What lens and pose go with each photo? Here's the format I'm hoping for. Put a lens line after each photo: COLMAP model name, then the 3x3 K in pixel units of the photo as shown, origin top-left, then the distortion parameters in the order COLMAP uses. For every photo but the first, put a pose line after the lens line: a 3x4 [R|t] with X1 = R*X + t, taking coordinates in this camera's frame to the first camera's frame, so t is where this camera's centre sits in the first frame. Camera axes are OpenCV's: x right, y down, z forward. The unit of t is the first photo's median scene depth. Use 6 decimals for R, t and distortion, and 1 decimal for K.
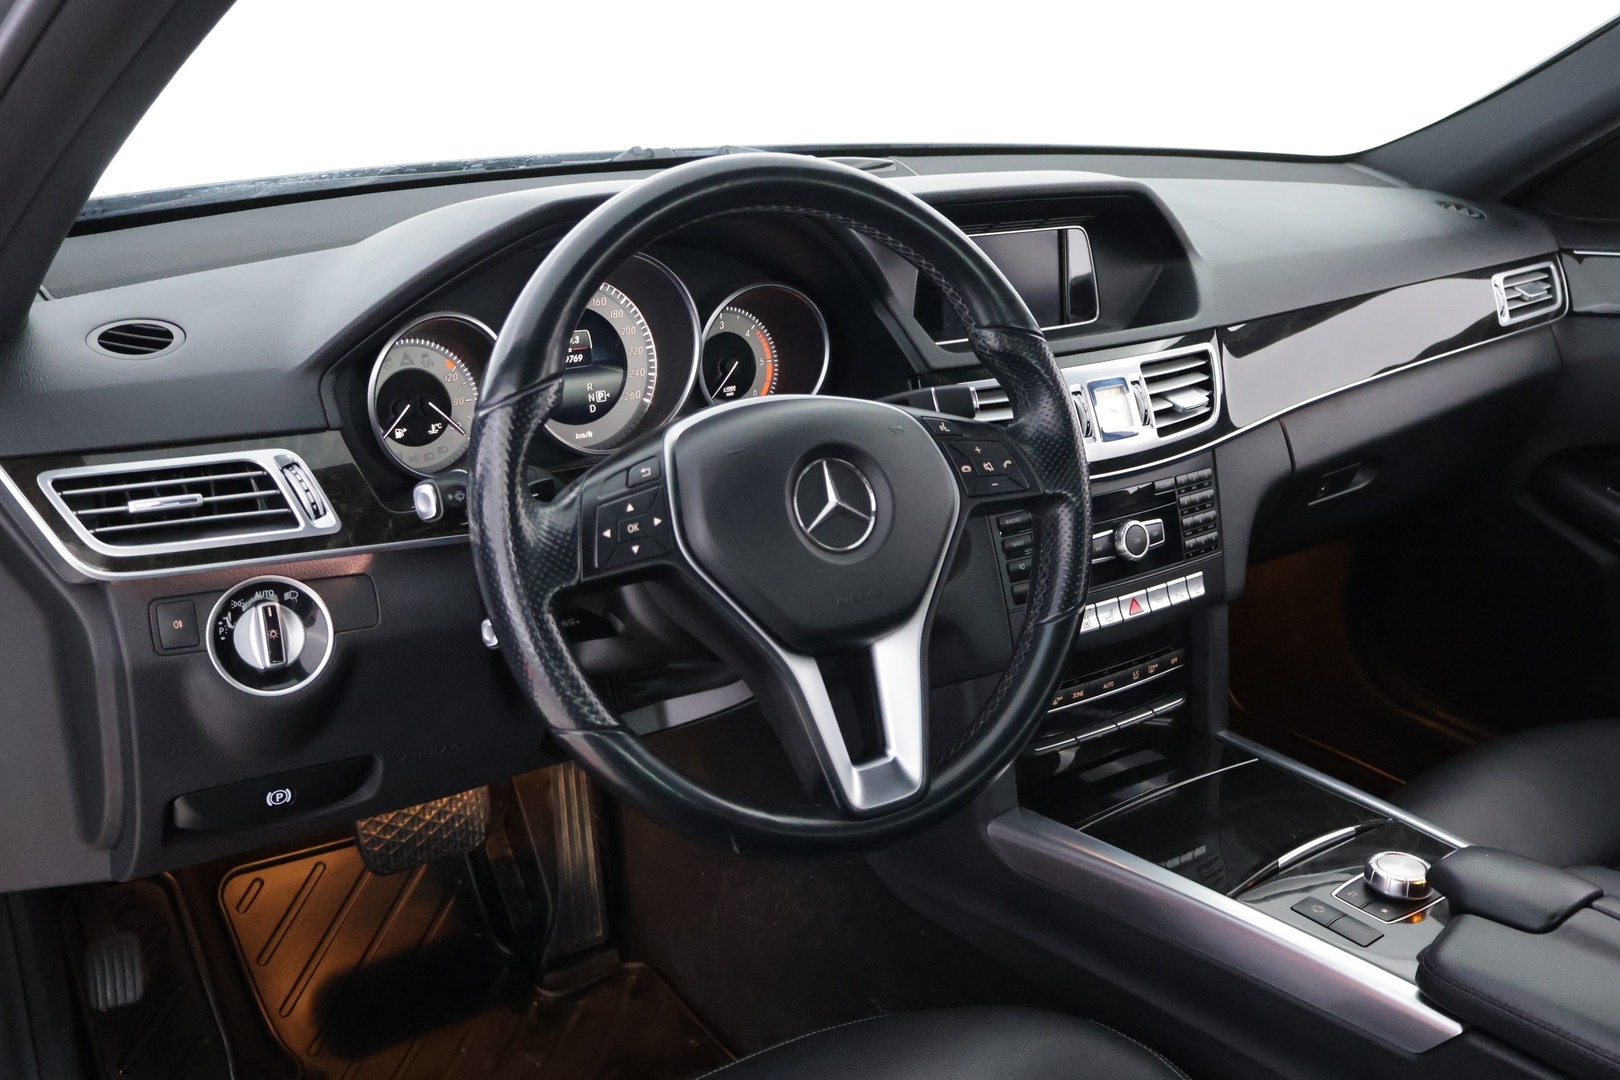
lens RADIAL K [[1543.6, 0, 841.7], [0, 1543.6, 552.5], [0, 0, 1]] dist [0.010282, 0.000000]
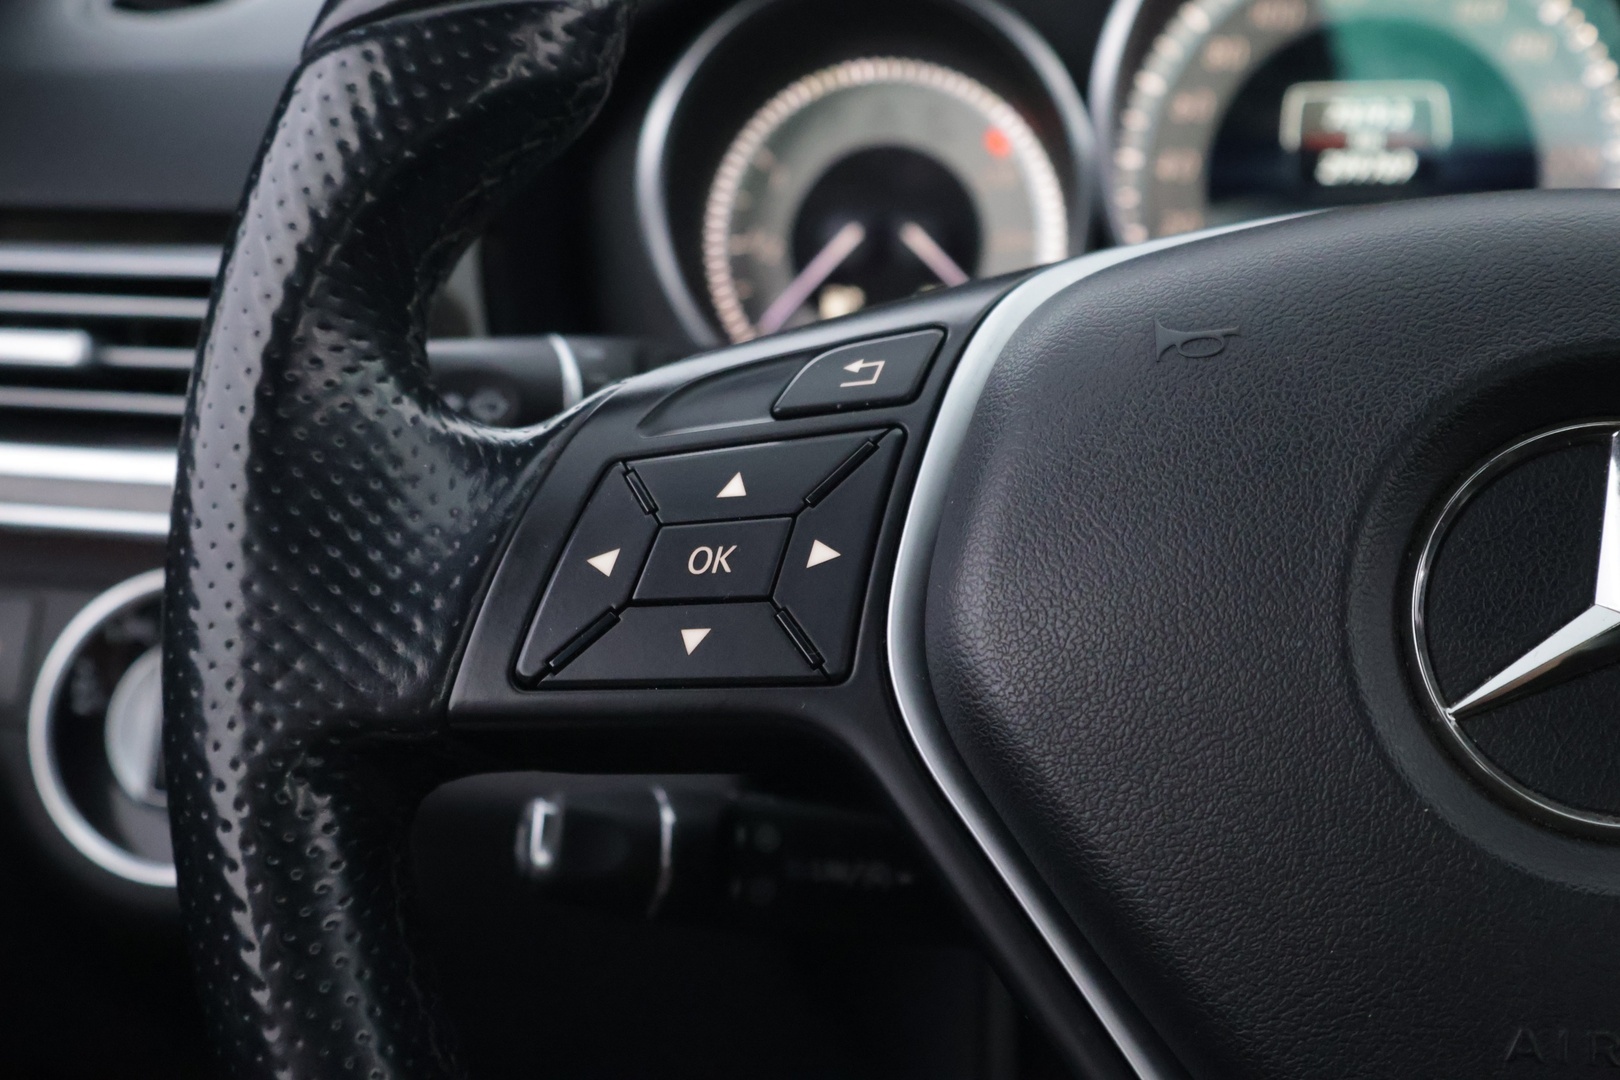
lens RADIAL K [[2393.7, 0, 812.8], [0, 2393.7, 534.2], [0, 0, 1]] dist [0.024734, 0.000000]
pose [[0.737054, 0.135180, -0.662177, 0.116093], [-0.182372, 0.983227, -0.002273, -0.017647], [0.650763, 0.122438, 0.749344, 0.547359]]
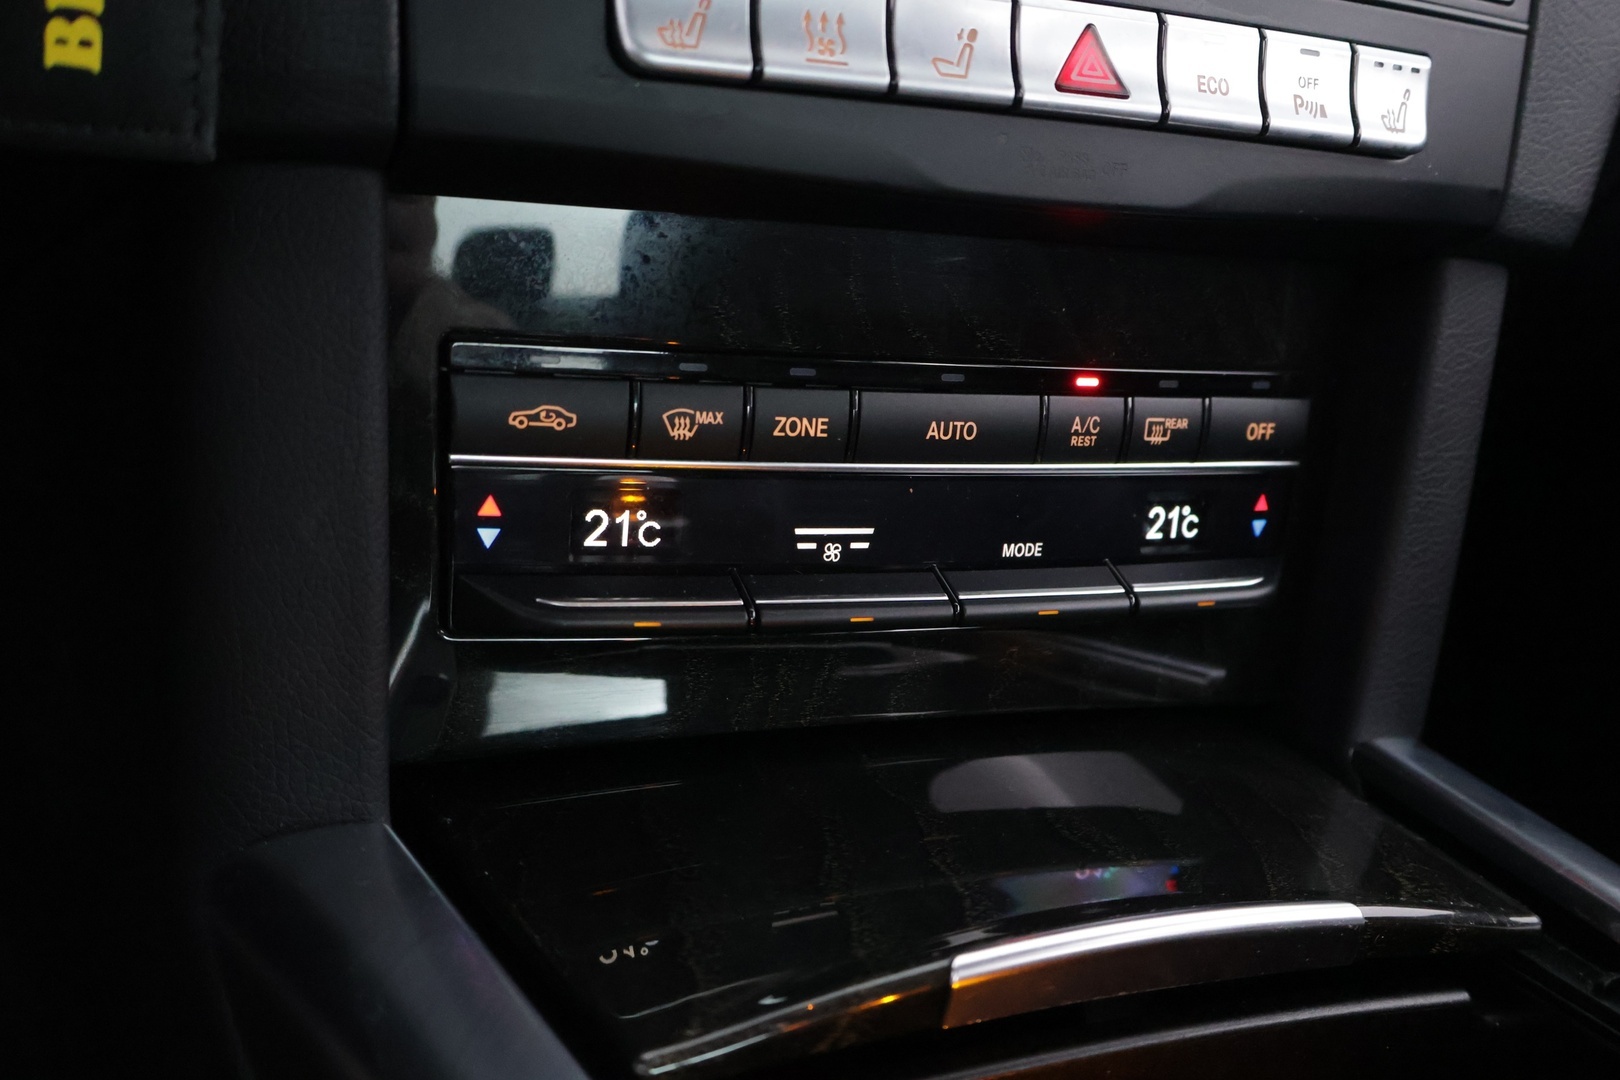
lens RADIAL K [[1761.8, 0, 804.3], [0, 1761.8, 526.6], [0, 0, 1]] dist [0.011531, 0.000000]
pose [[0.972282, 0.192875, -0.132160, 0.231110], [-0.195511, 0.980675, -0.007148, 0.131040], [0.128228, 0.032788, 0.991203, 0.874463]]
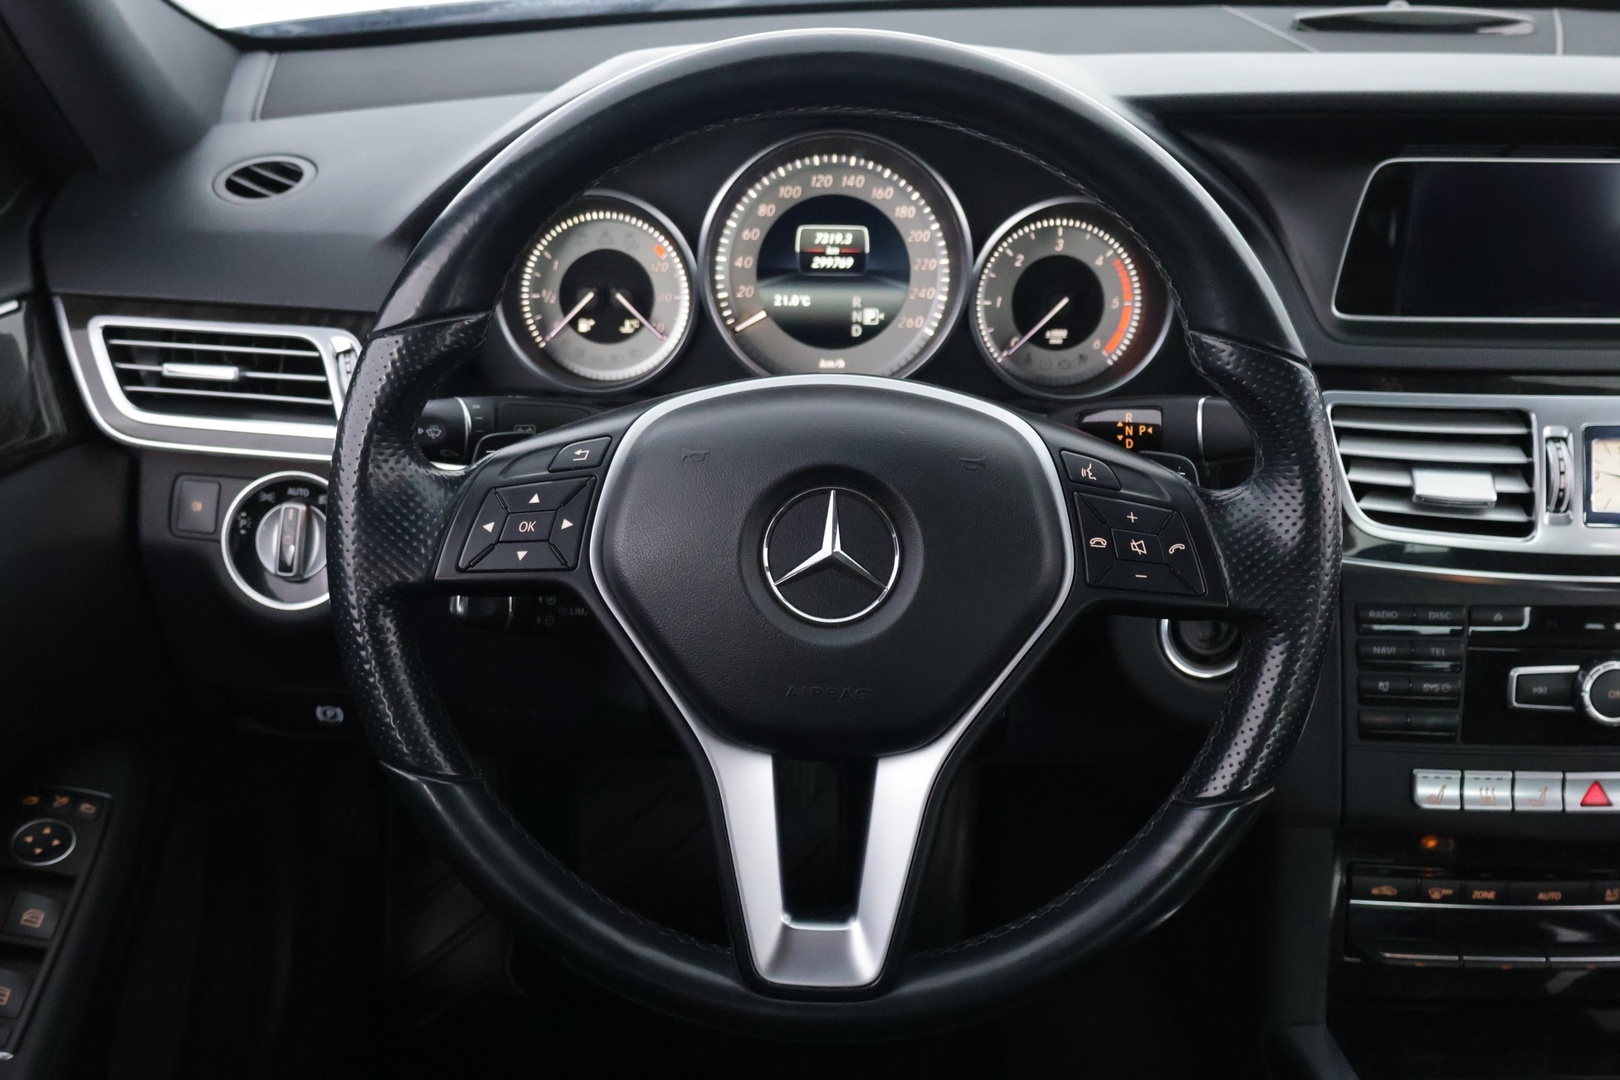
lens RADIAL K [[1761.8, 0, 818.5], [0, 1761.8, 542.8], [0, 0, 1]] dist [0.011531, 0.000000]
pose [[0.810631, 0.241174, -0.533584, 0.342295], [-0.192196, 0.970345, 0.146597, -0.125719], [0.553116, -0.016284, 0.832945, 0.282993]]
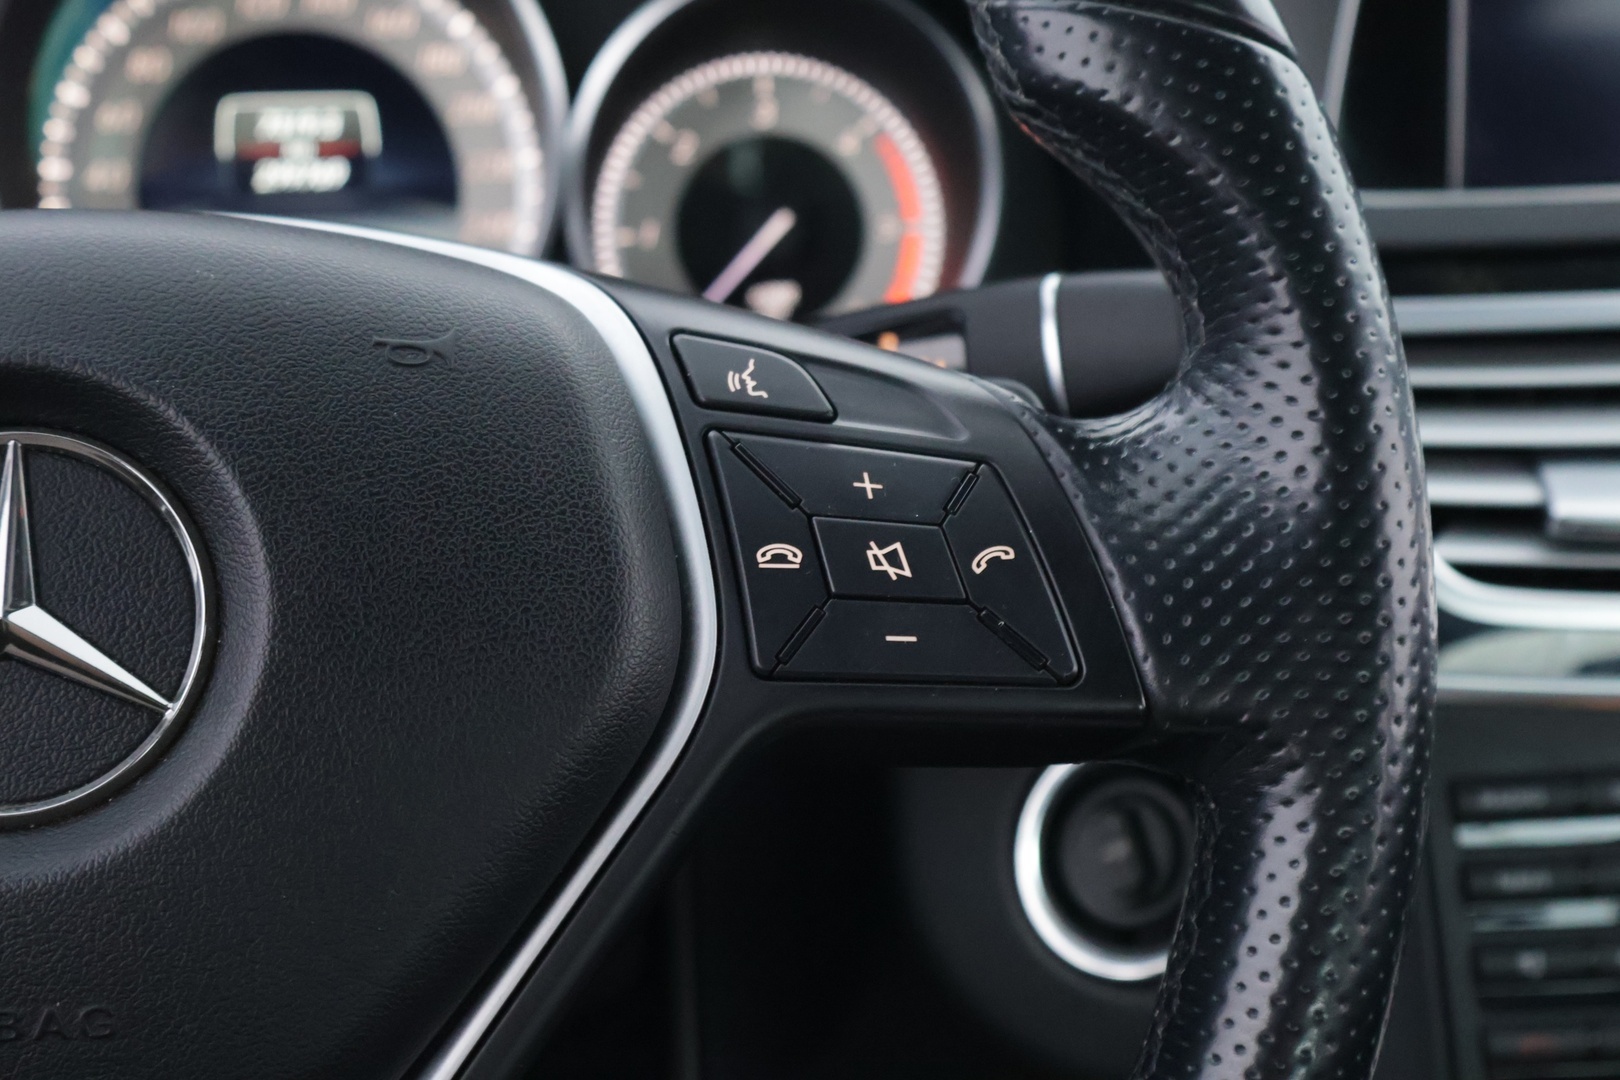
lens RADIAL K [[2393.7, 0, 809.4], [0, 2393.7, 549.2], [0, 0, 1]] dist [0.024734, 0.000000]
pose [[0.859491, 0.106621, -0.499908, 0.240919], [-0.136801, 0.990308, -0.023988, -0.042122], [0.492505, 0.089005, 0.865746, 0.612804]]
